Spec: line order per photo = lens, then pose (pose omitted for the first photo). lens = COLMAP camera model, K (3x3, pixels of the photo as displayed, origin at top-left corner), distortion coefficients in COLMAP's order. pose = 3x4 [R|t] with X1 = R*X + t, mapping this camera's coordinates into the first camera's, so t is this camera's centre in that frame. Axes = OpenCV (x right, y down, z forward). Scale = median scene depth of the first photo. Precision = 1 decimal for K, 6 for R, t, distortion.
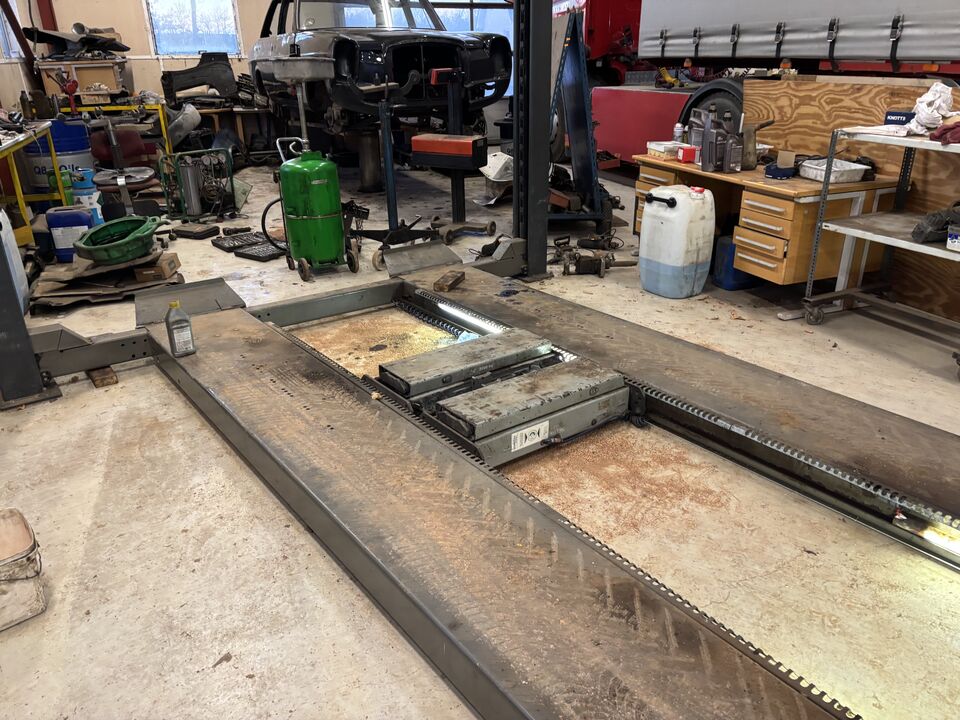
lens RADIAL K [[718.9, 0, 486.6], [0, 718.9, 361.0], [0, 0, 1]] dist [0.064288, -0.061902]
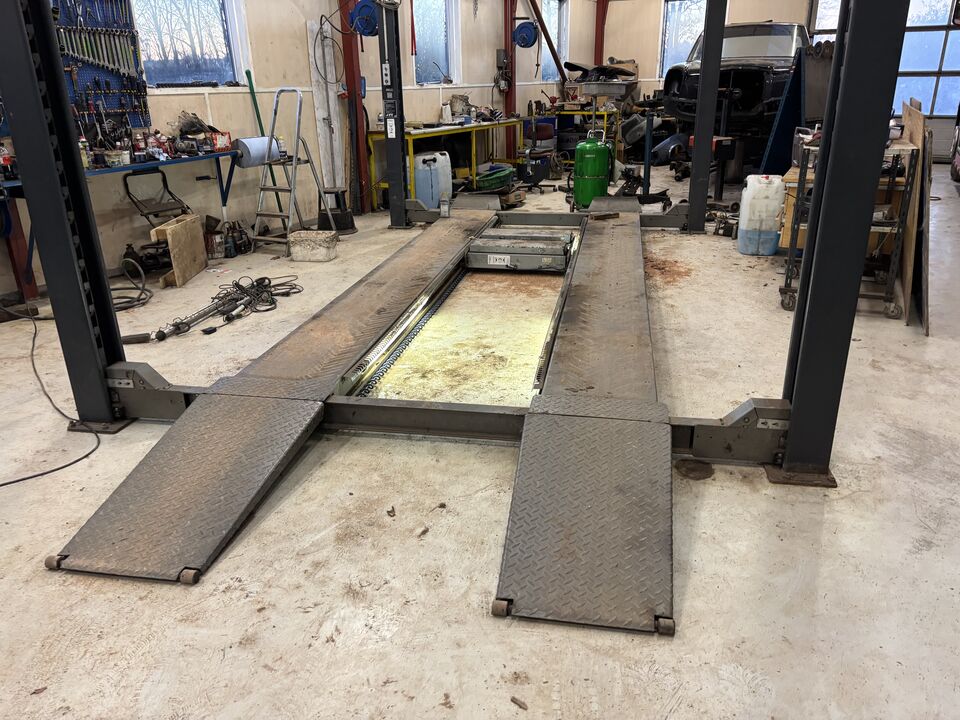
lens RADIAL K [[718.9, 0, 486.6], [0, 718.9, 361.0], [0, 0, 1]] dist [0.064288, -0.061902]
pose [[0.671063, 0.270928, -0.690125, 0.960116], [-0.284371, 0.953704, 0.097886, 0.115952], [0.684695, 0.130564, 0.717040, -0.320024]]
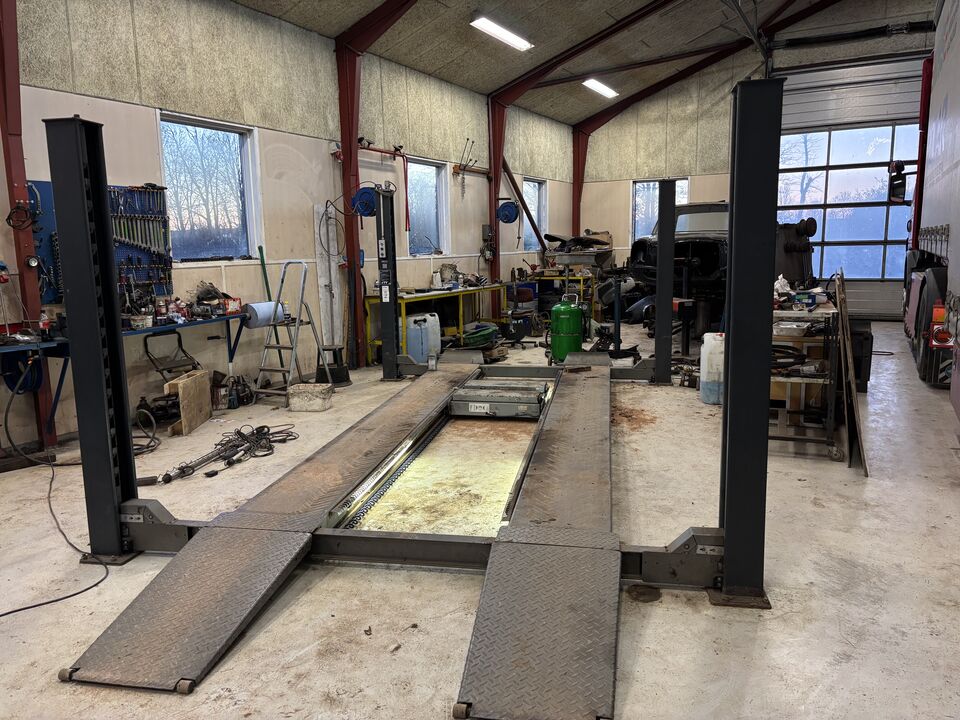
lens RADIAL K [[717.9, 0, 474.8], [0, 717.9, 359.4], [0, 0, 1]] dist [0.060027, -0.057386]
pose [[0.665641, 0.116359, -0.737145, 1.054435], [-0.281215, 0.954065, -0.103336, 0.119284], [0.691260, 0.276081, 0.667786, -0.374019]]
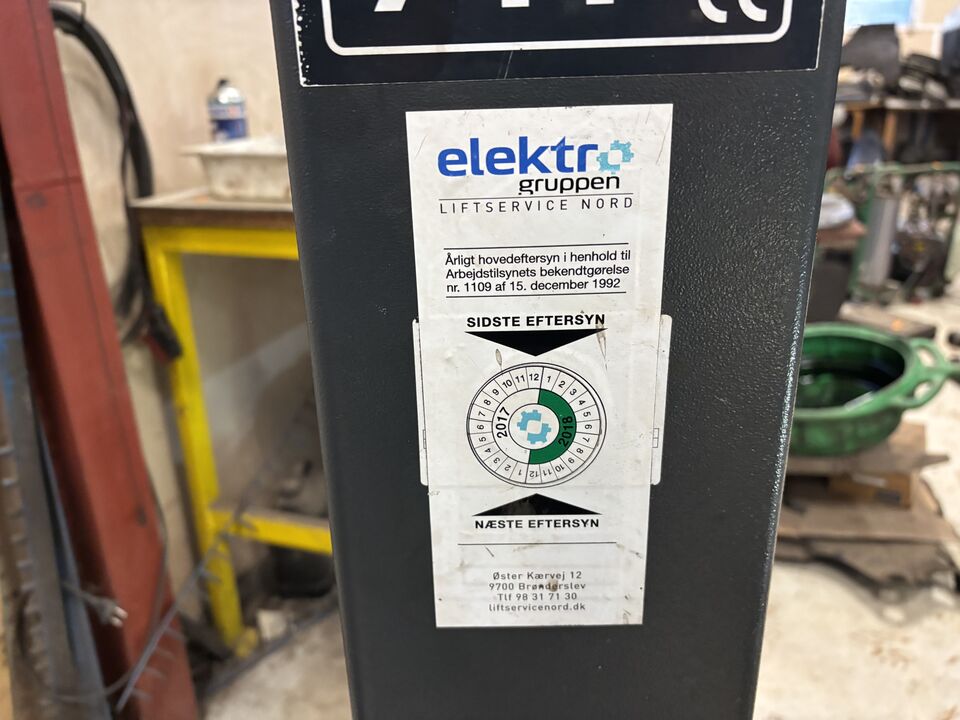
lens RADIAL K [[744.8, 0, 480.8], [0, 744.8, 348.7], [0, 0, 1]] dist [0.004316, -0.012957]
pose [[0.781751, 0.210812, -0.586876, -0.438619], [-0.229310, 0.972366, 0.043830, -0.170547], [0.579898, 0.100313, 0.808489, 0.597759]]
